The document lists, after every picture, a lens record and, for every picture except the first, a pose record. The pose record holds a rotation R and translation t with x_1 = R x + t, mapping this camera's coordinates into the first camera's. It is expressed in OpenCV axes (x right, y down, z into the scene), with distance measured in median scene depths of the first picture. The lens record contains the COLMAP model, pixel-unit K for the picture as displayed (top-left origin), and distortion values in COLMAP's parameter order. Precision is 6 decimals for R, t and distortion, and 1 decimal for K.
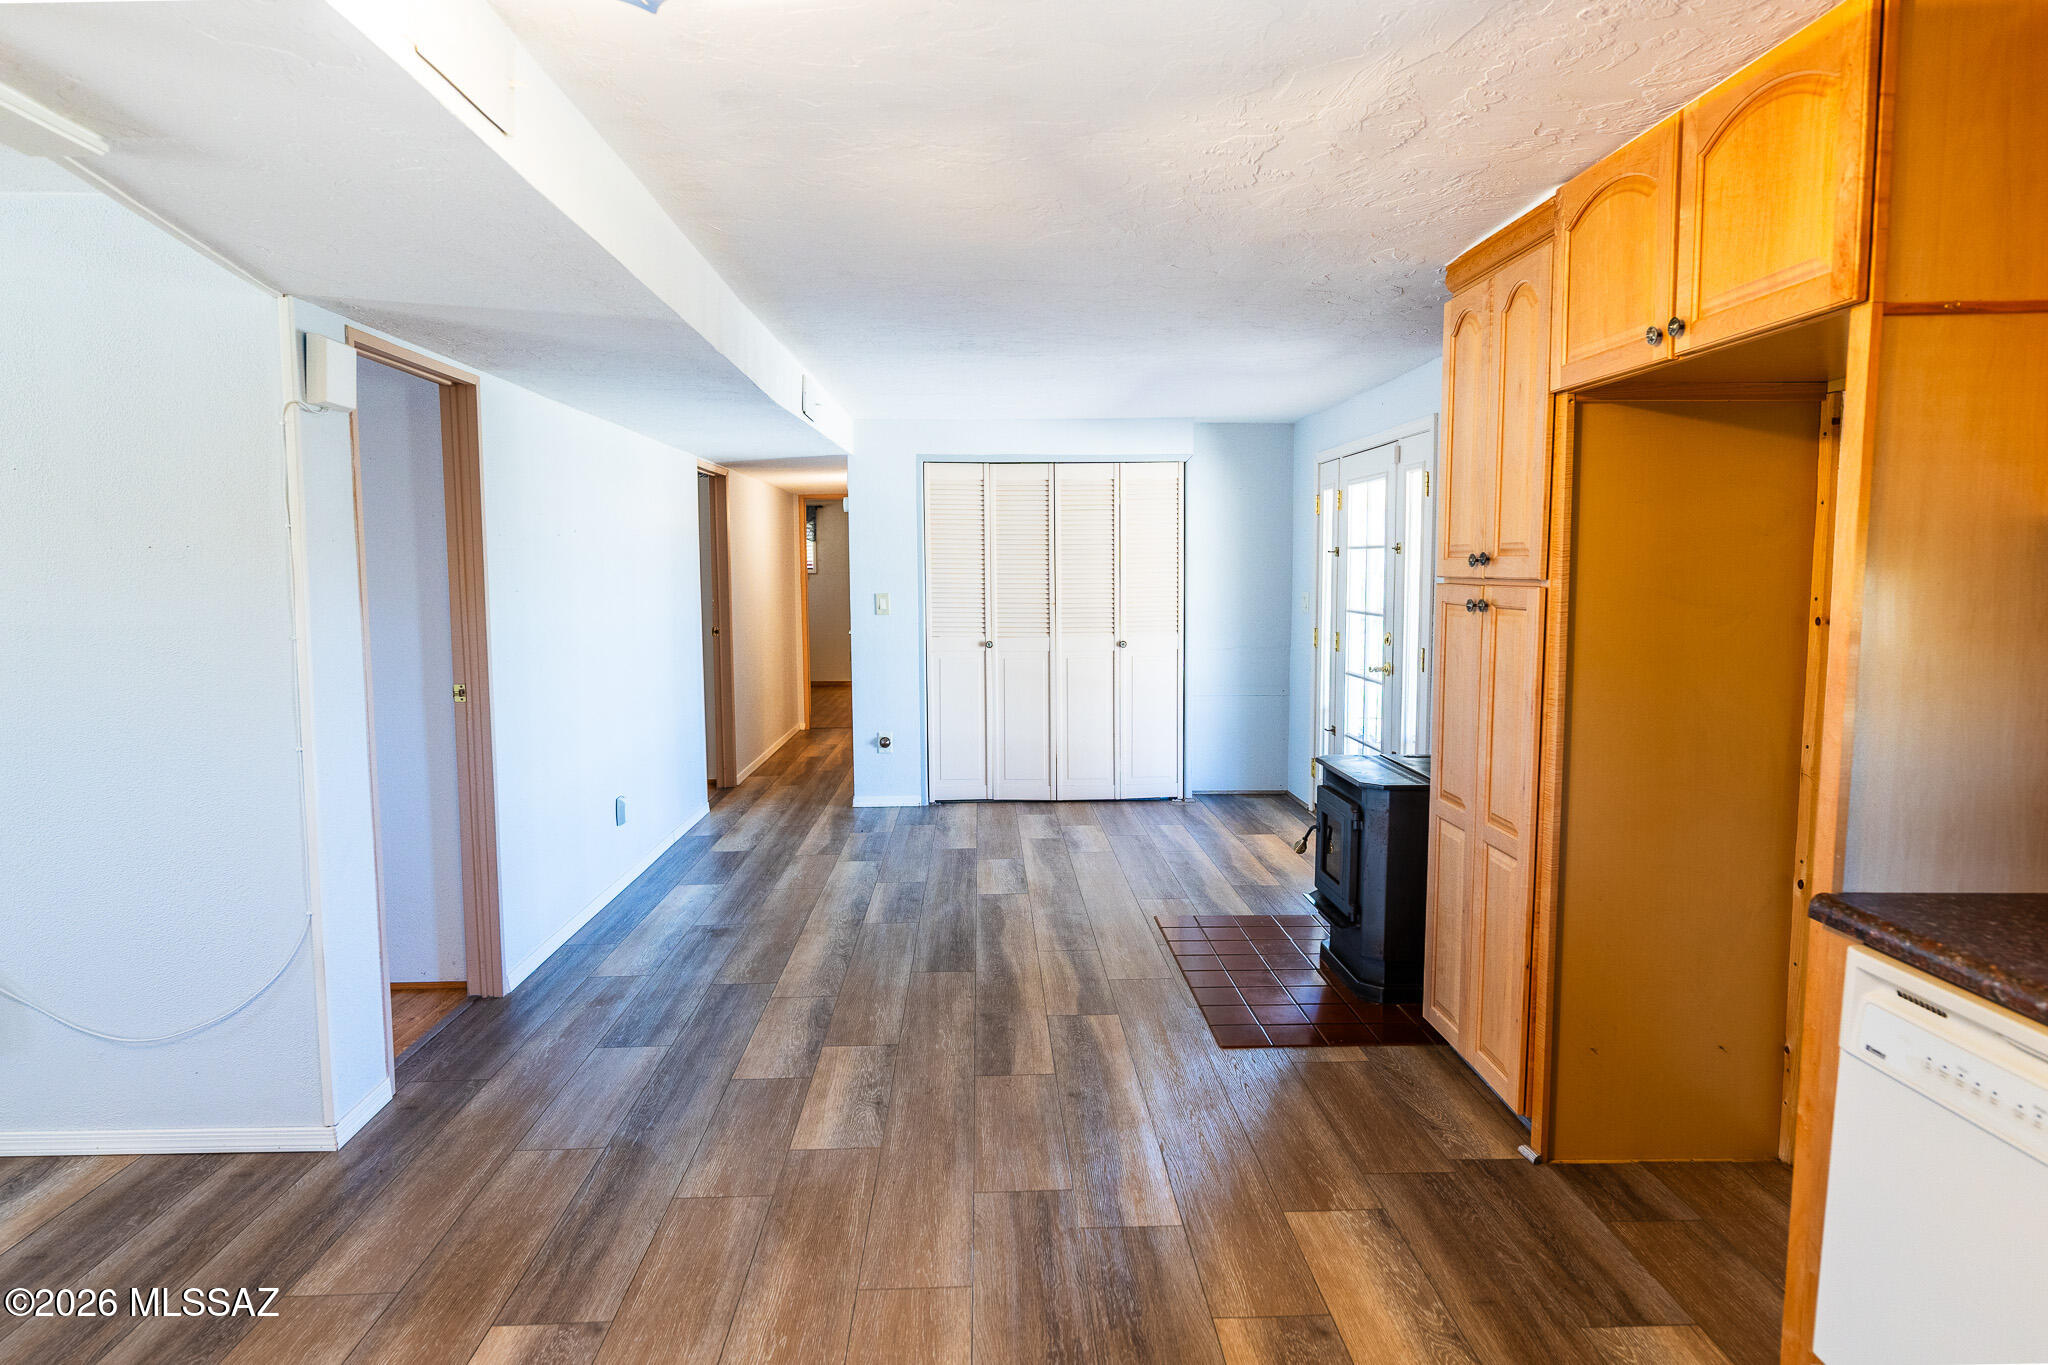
lens RADIAL K [[1141.3, 0, 1015.2], [0, 1141.3, 673.8], [0, 0, 1]] dist [0.000635, -0.002703]
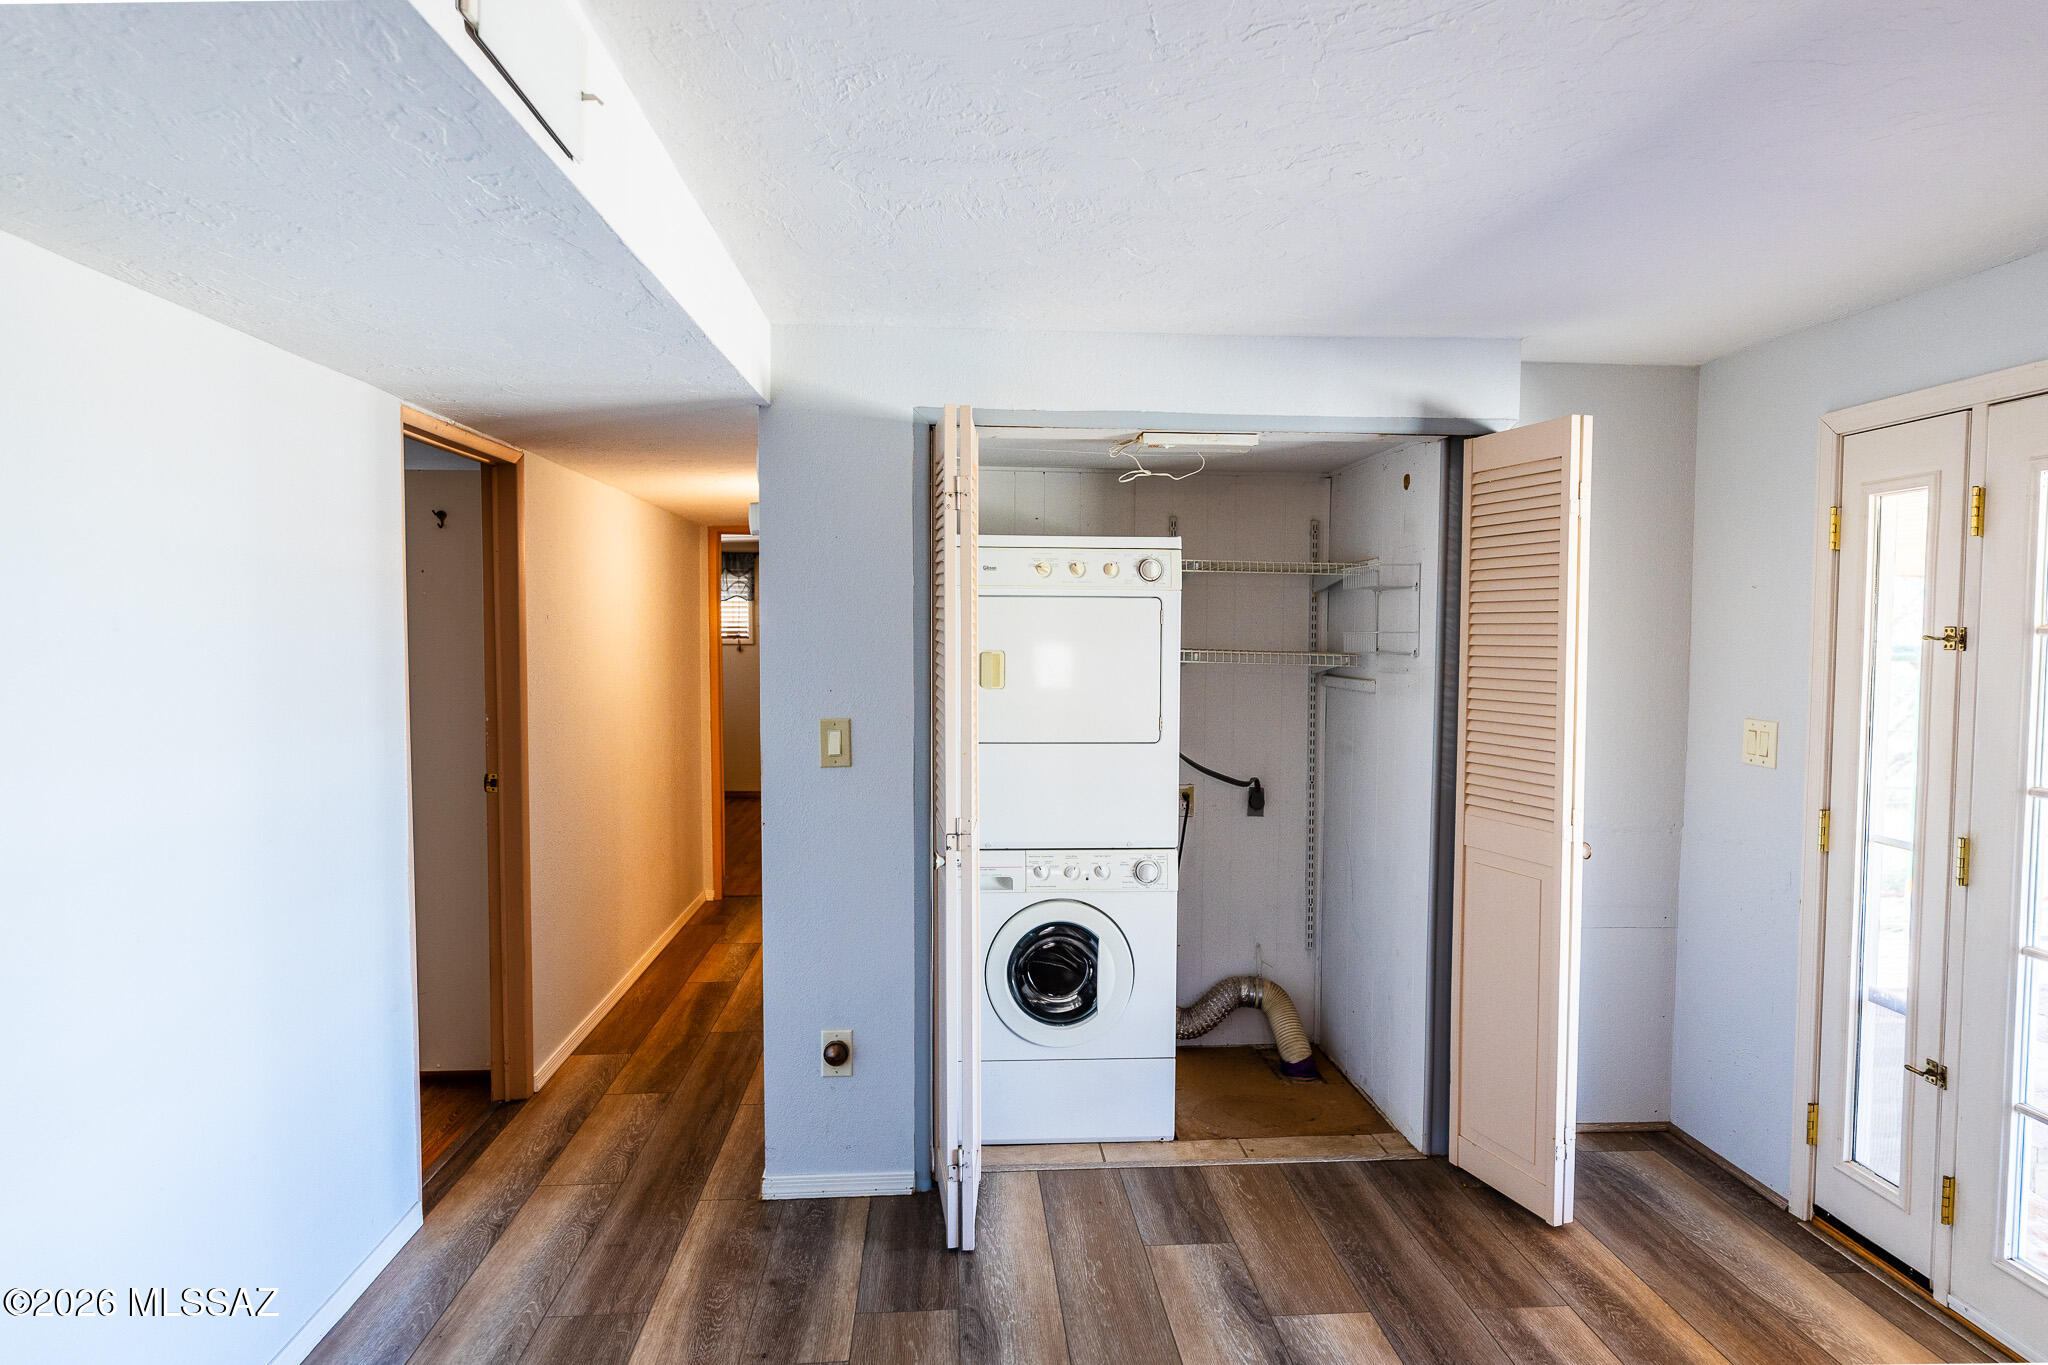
lens RADIAL K [[1141.3, 0, 1025.3], [0, 1141.3, 684.8], [0, 0, 1]] dist [0.000635, -0.002703]
pose [[0.999078, 0.008200, 0.042144, -0.054698], [-0.006120, 0.998768, -0.049245, -0.054630], [-0.042496, 0.048942, 0.997897, 0.491178]]
